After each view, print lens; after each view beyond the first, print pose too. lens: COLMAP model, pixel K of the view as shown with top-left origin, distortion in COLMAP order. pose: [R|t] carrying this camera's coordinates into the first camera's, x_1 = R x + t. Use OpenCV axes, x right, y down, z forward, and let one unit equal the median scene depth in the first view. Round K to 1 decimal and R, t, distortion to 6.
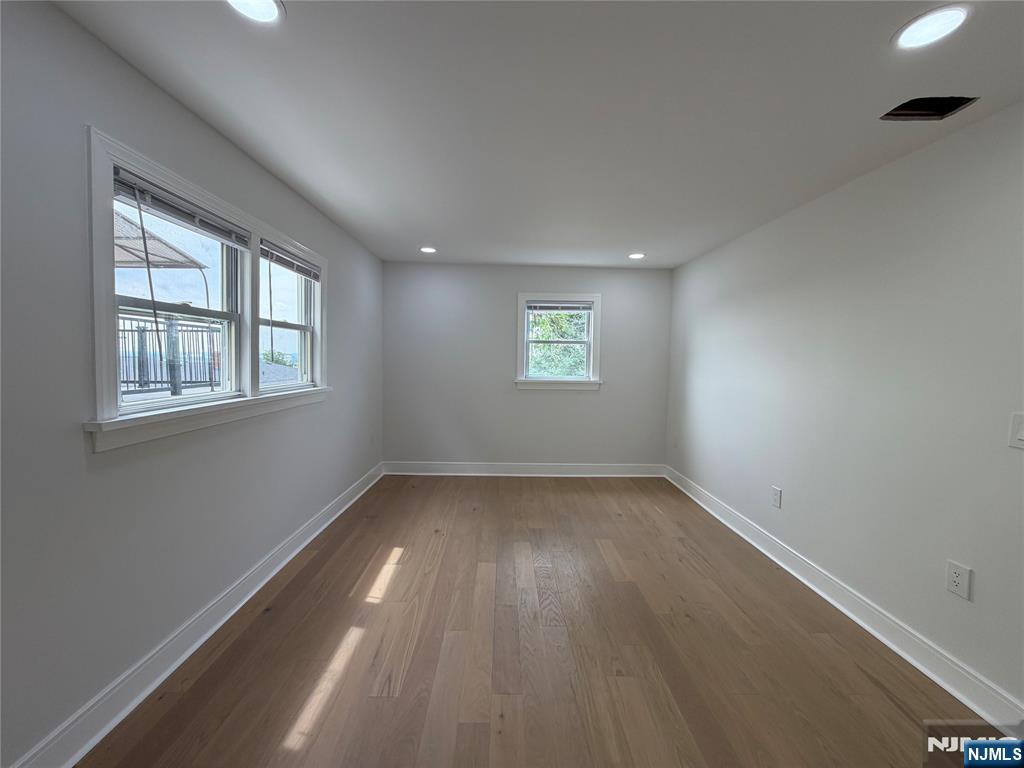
lens RADIAL K [[417.0, 0, 511.9], [0, 417.0, 377.9], [0, 0, 1]] dist [0.004366, 0.000575]
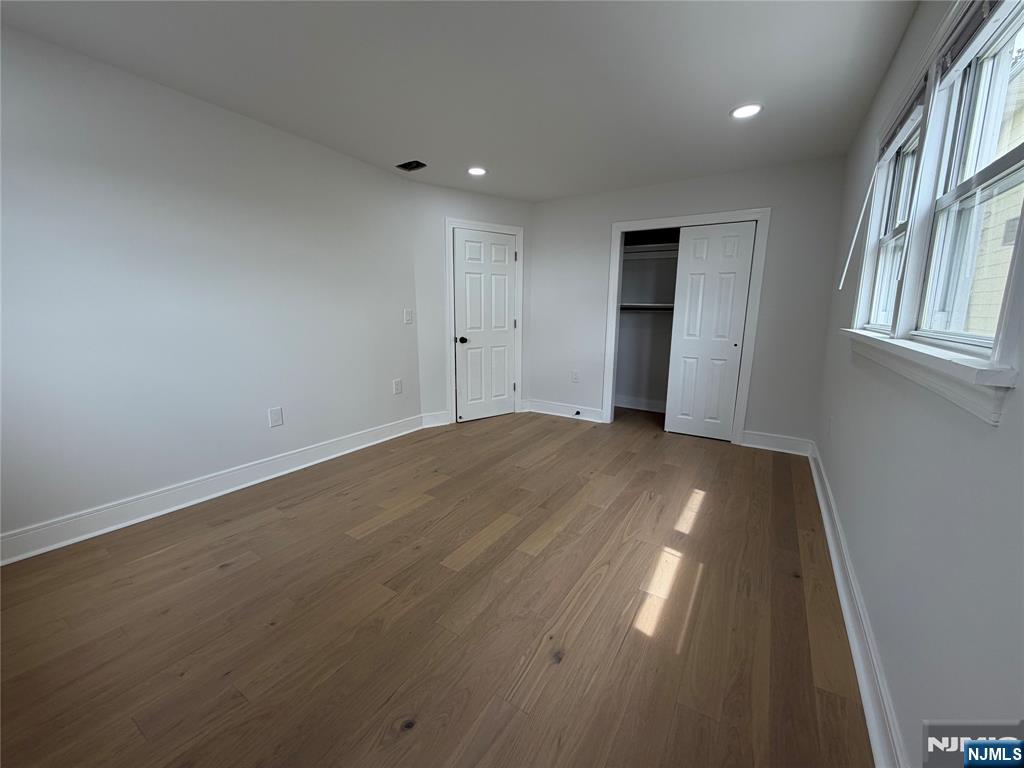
lens RADIAL K [[417.0, 0, 505.6], [0, 417.0, 381.2], [0, 0, 1]] dist [0.004366, 0.000575]
pose [[-0.832346, -0.120634, 0.540970, -0.458114], [0.001338, 0.975587, 0.219610, -0.031387], [-0.554255, 0.183515, -0.811864, 1.801209]]
